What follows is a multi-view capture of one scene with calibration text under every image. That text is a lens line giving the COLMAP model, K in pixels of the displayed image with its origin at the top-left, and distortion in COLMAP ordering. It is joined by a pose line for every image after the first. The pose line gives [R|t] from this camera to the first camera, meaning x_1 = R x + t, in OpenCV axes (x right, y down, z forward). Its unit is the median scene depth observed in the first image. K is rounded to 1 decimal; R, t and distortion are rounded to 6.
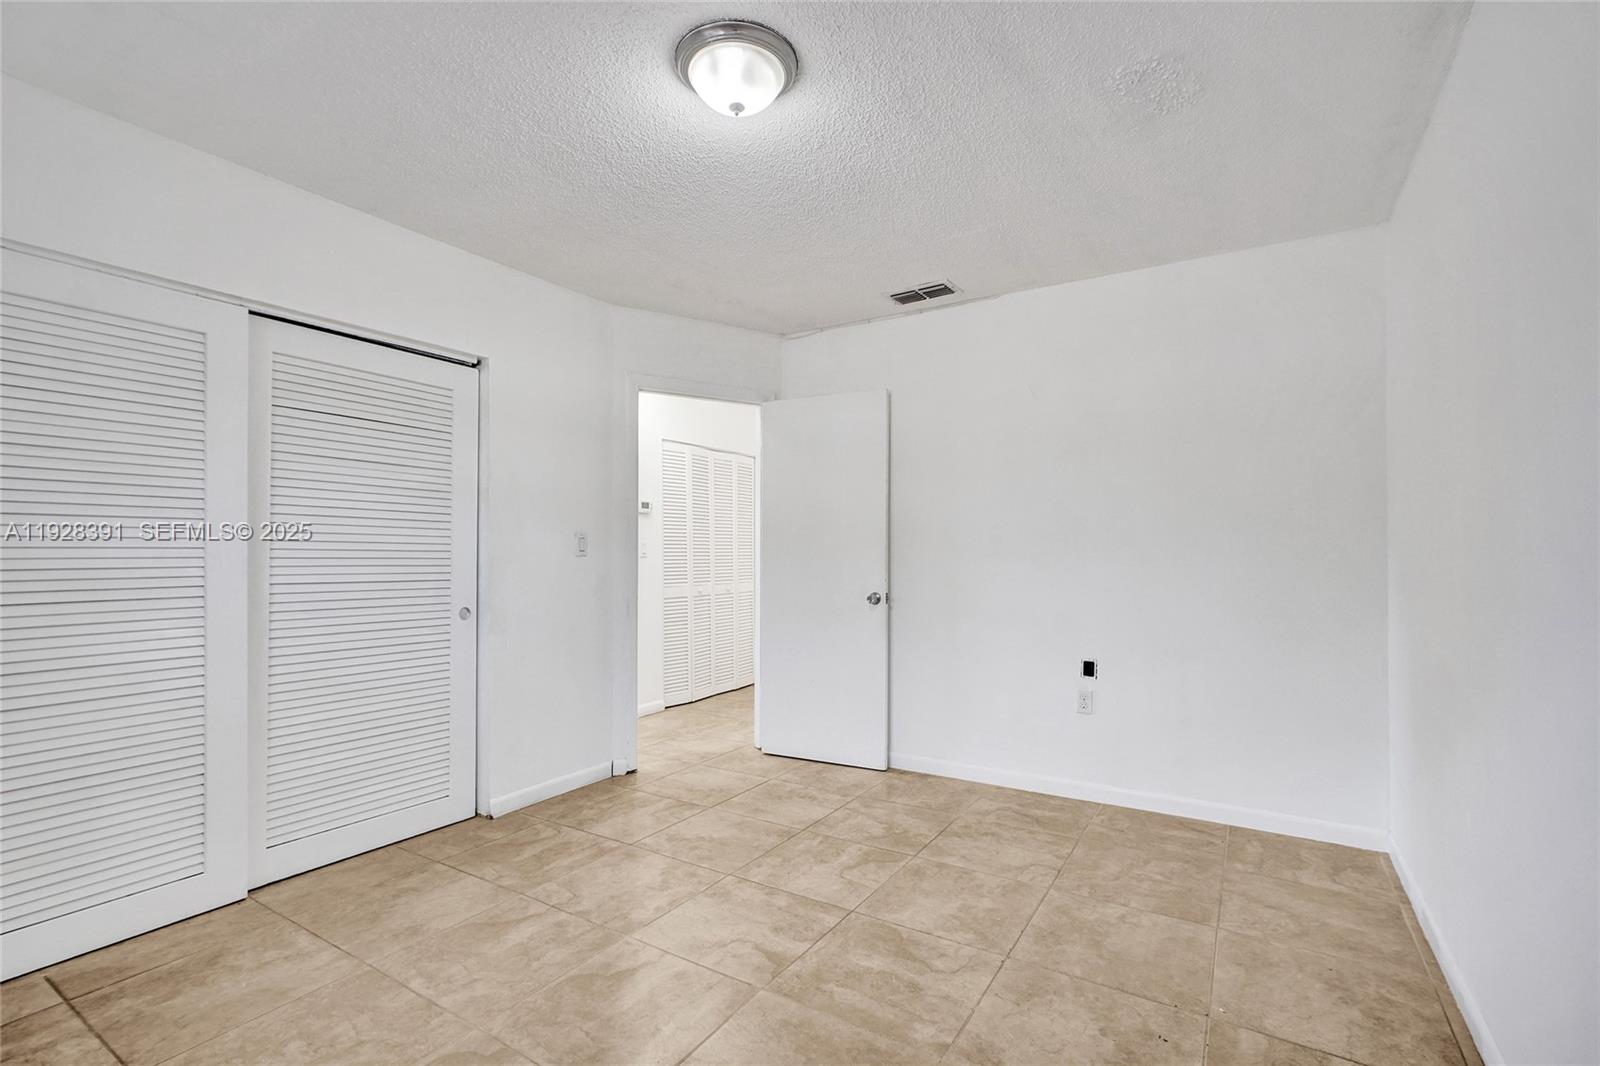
lens RADIAL K [[727.1, 0, 800.2], [0, 727.1, 534.9], [0, 0, 1]] dist [-0.001836, -0.000400]
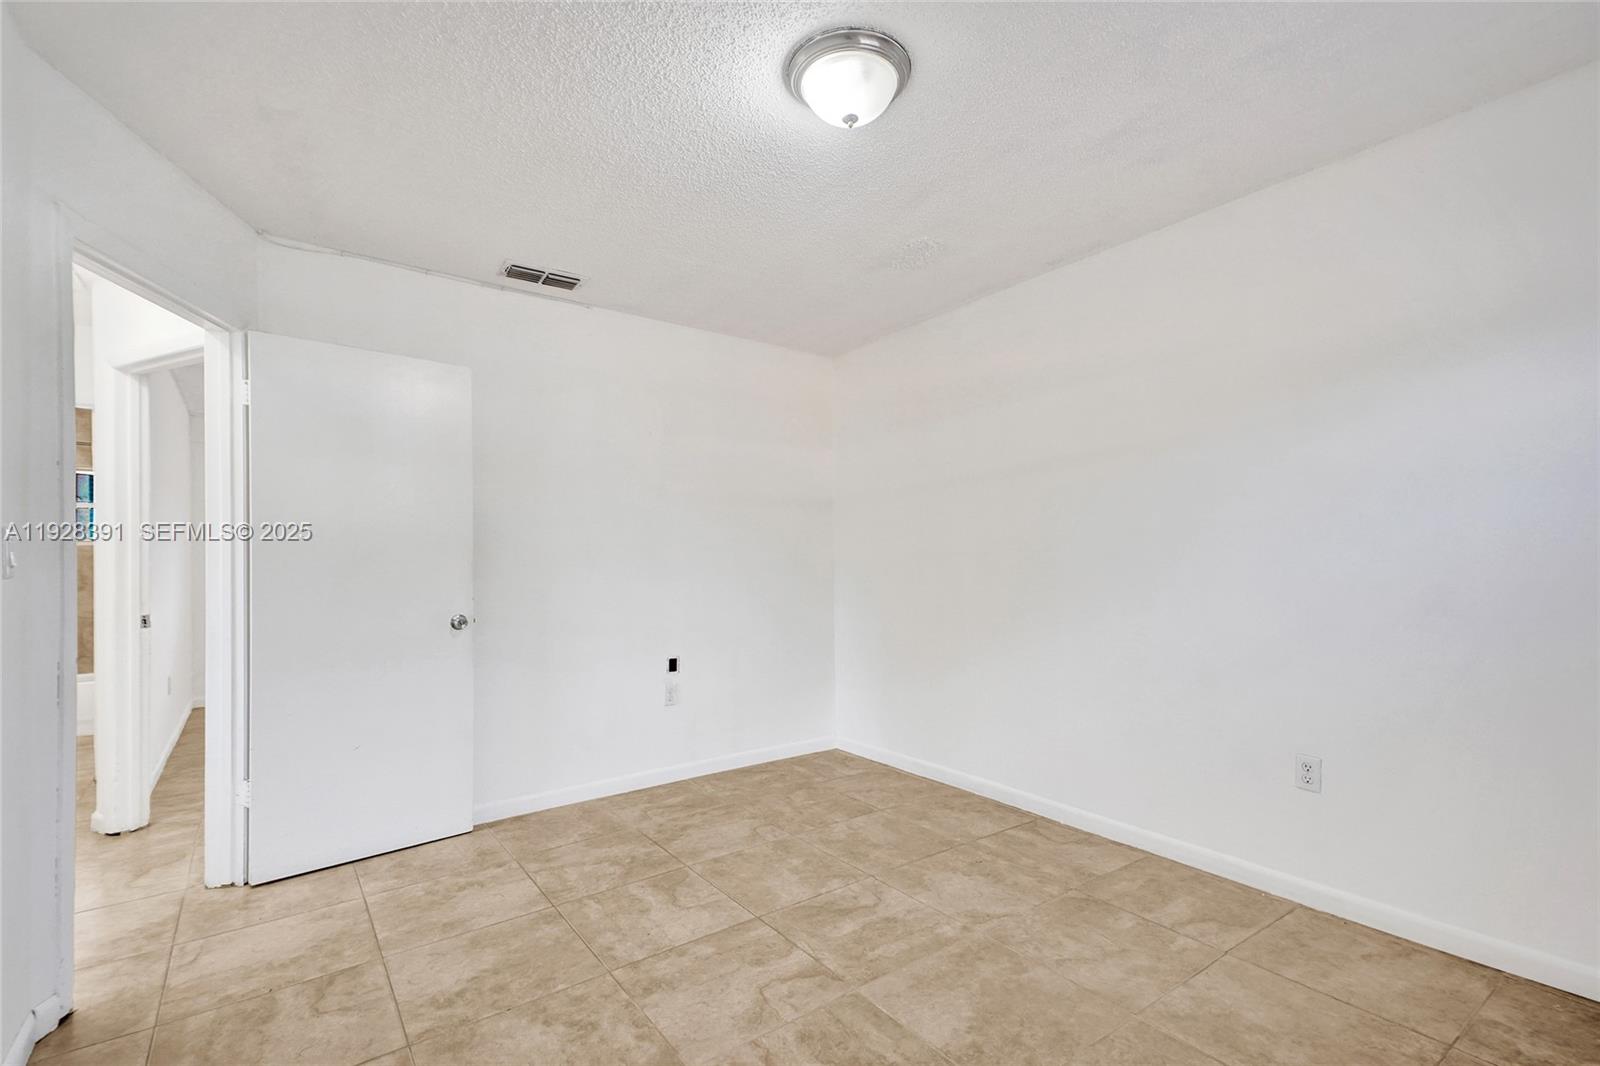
lens RADIAL K [[722.9, 0, 811.9], [0, 722.9, 541.9], [0, 0, 1]] dist [0.037328, -0.000289]
pose [[0.359360, 0.021941, 0.932941, -0.796885], [-0.014539, 0.999734, -0.017911, 0.010490], [-0.933086, -0.007128, 0.359583, 0.524058]]
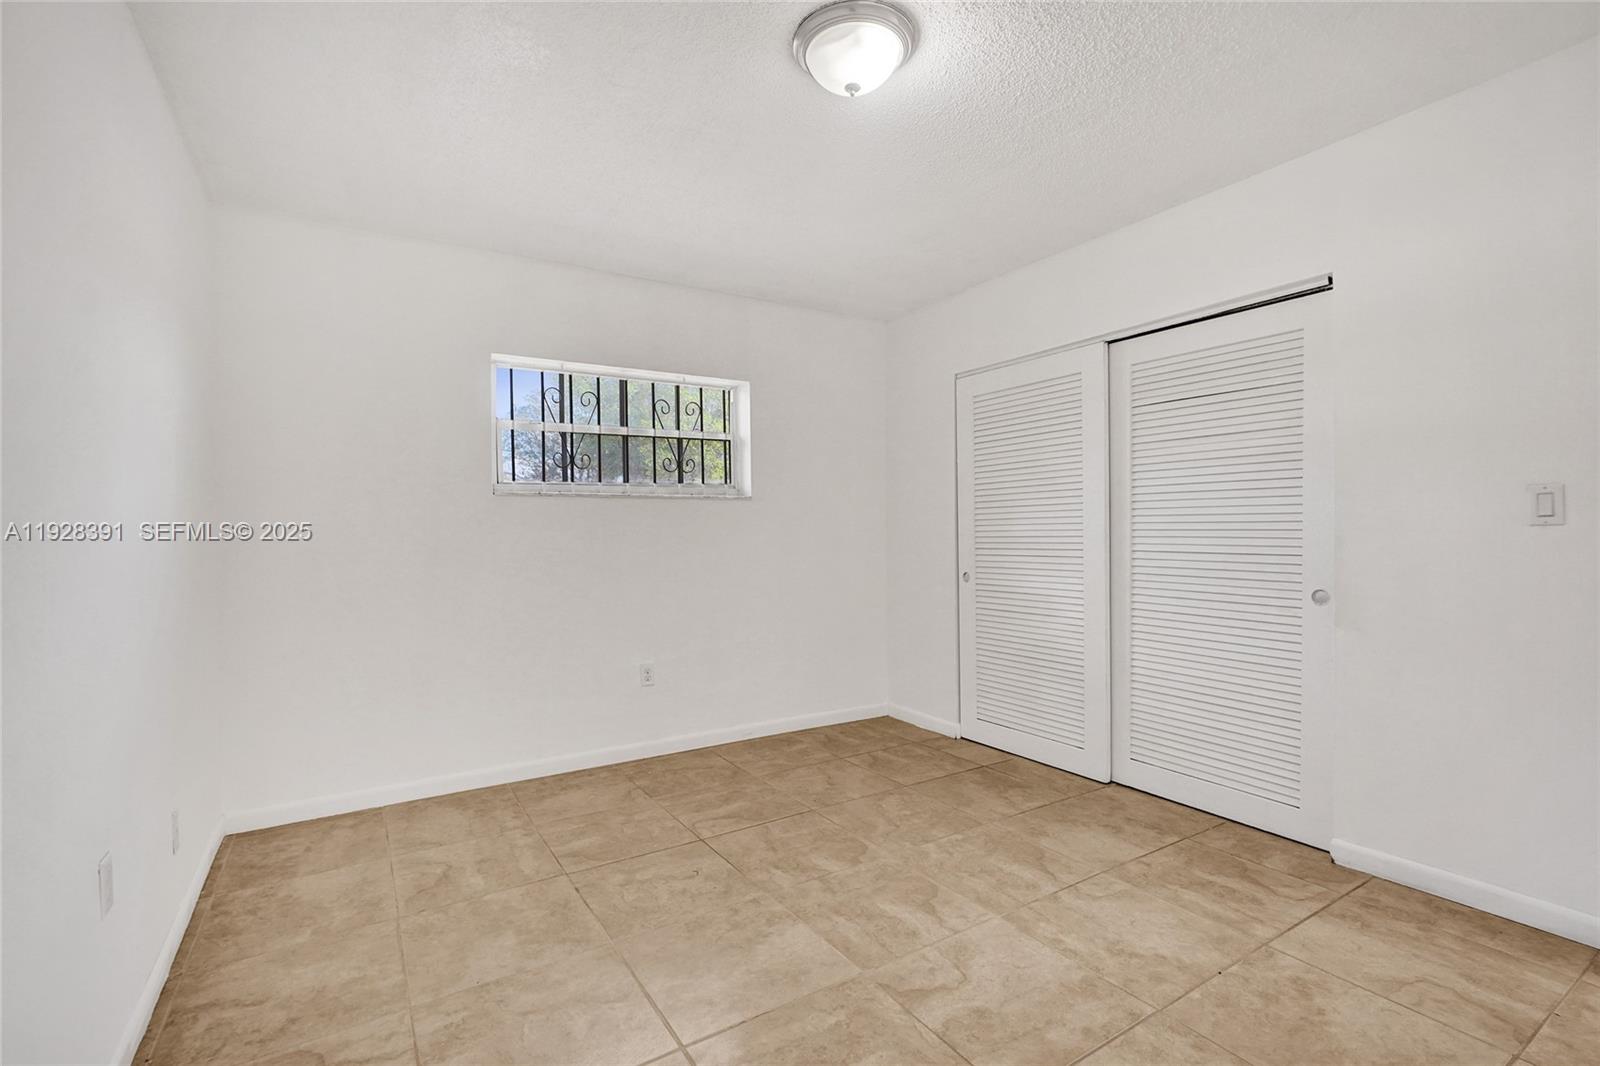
lens RADIAL K [[727.1, 0, 800.2], [0, 727.1, 534.9], [0, 0, 1]] dist [-0.001836, -0.000400]
pose [[-0.435661, 0.007588, -0.900079, 0.653548], [0.034748, 0.999361, -0.008394, 0.030762], [0.899440, -0.034933, -0.435647, 1.038418]]
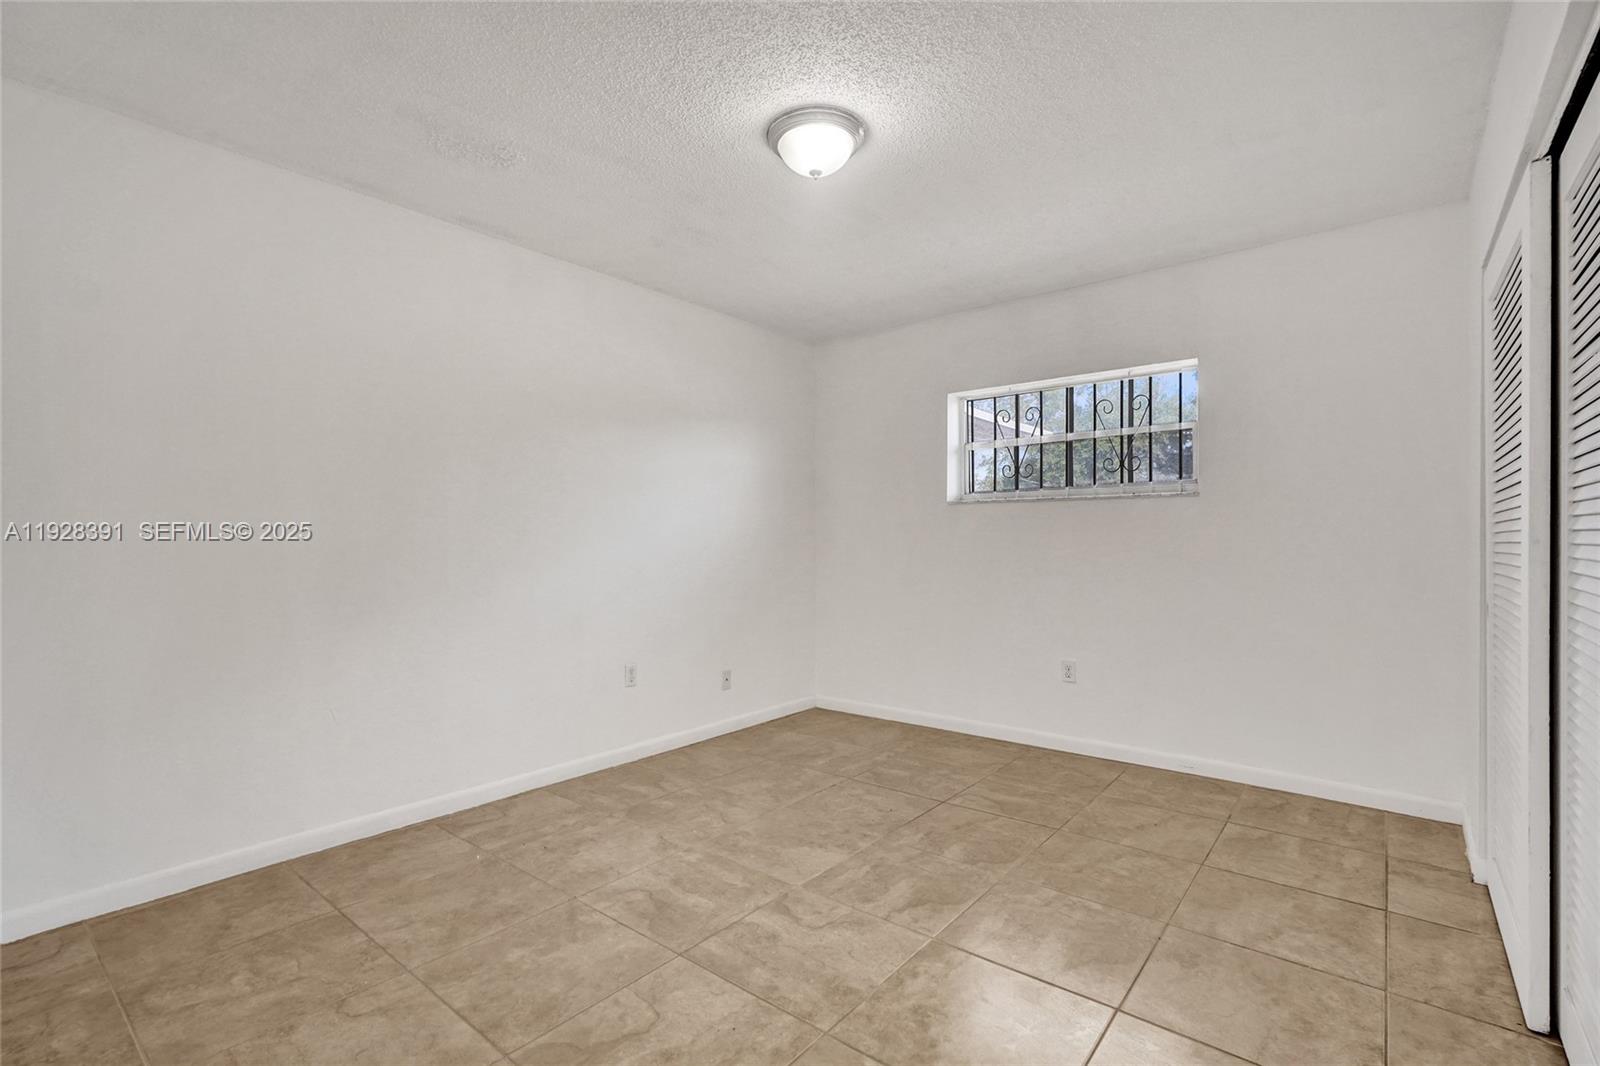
lens RADIAL K [[723.7, 0, 793.7], [0, 723.7, 546.9], [0, 0, 1]] dist [-0.003477, 0.004165]
pose [[-0.991314, 0.003584, 0.131470, -0.158771], [0.001436, 0.999864, -0.016436, 0.052643], [-0.131511, -0.016105, -0.991184, 1.687153]]
